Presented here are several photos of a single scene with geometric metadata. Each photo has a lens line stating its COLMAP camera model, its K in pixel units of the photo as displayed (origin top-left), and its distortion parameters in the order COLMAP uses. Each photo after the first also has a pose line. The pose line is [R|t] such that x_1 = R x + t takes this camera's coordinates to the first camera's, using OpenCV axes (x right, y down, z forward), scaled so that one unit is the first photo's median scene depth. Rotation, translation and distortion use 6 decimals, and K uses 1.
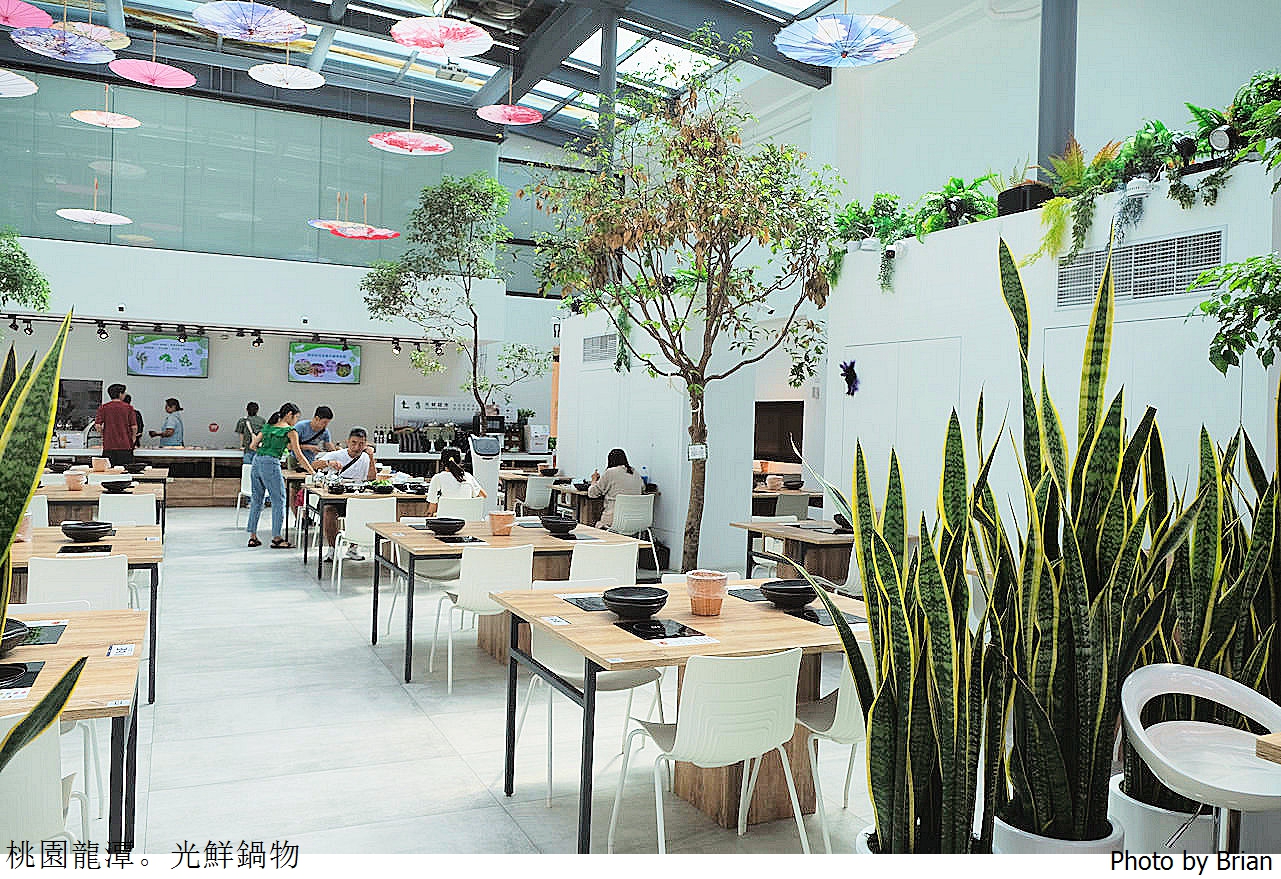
lens RADIAL K [[1008.9, 0, 641.9], [0, 1008.9, 438.8], [0, 0, 1]] dist [-0.000343, -0.000025]
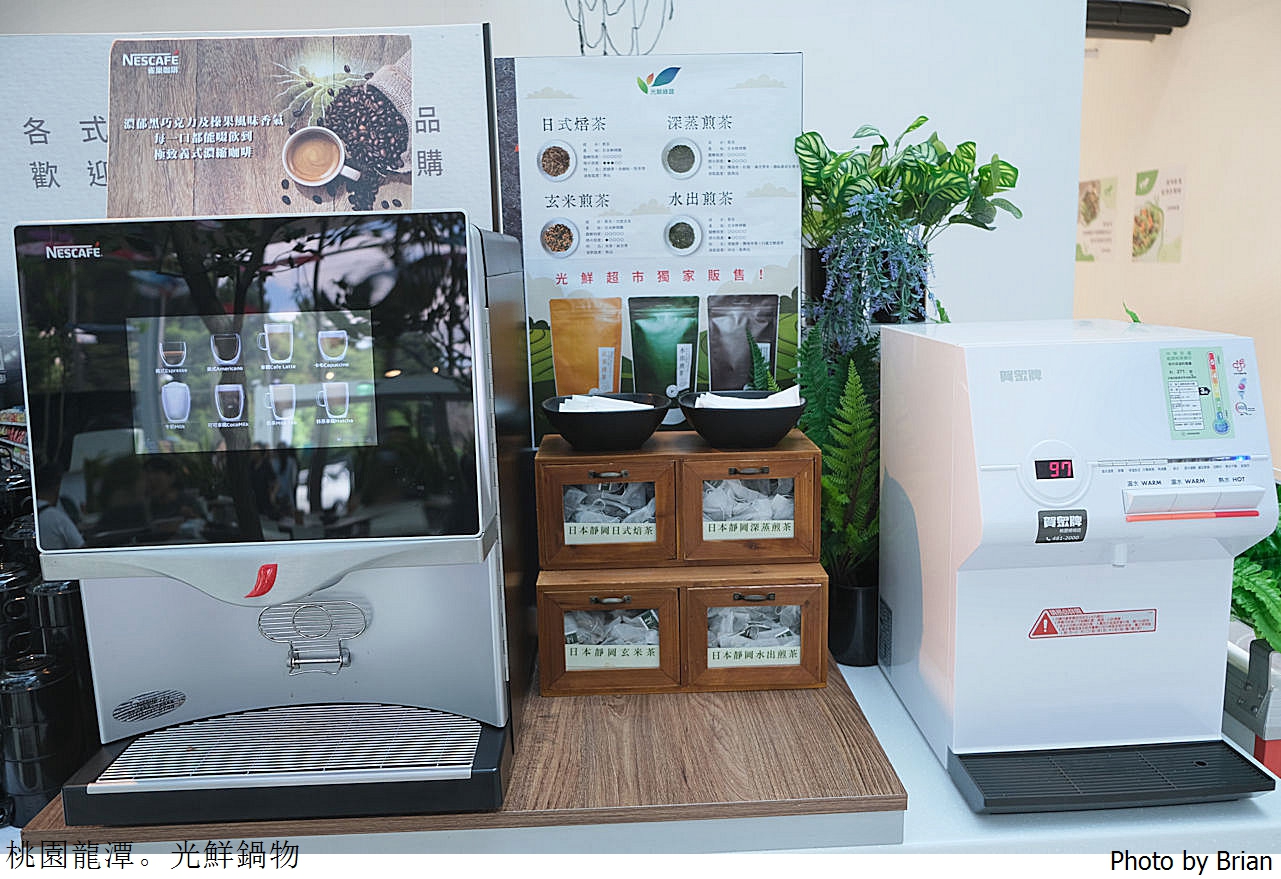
lens RADIAL K [[1008.9, 0, 641.8], [0, 1008.9, 438.0], [0, 0, 1]] dist [-0.000343, -0.000025]
pose [[0.918200, 0.015460, -0.395815, -0.102785], [0.046426, 0.988151, 0.146294, -0.017469], [0.393386, -0.152703, 0.906603, 0.928471]]
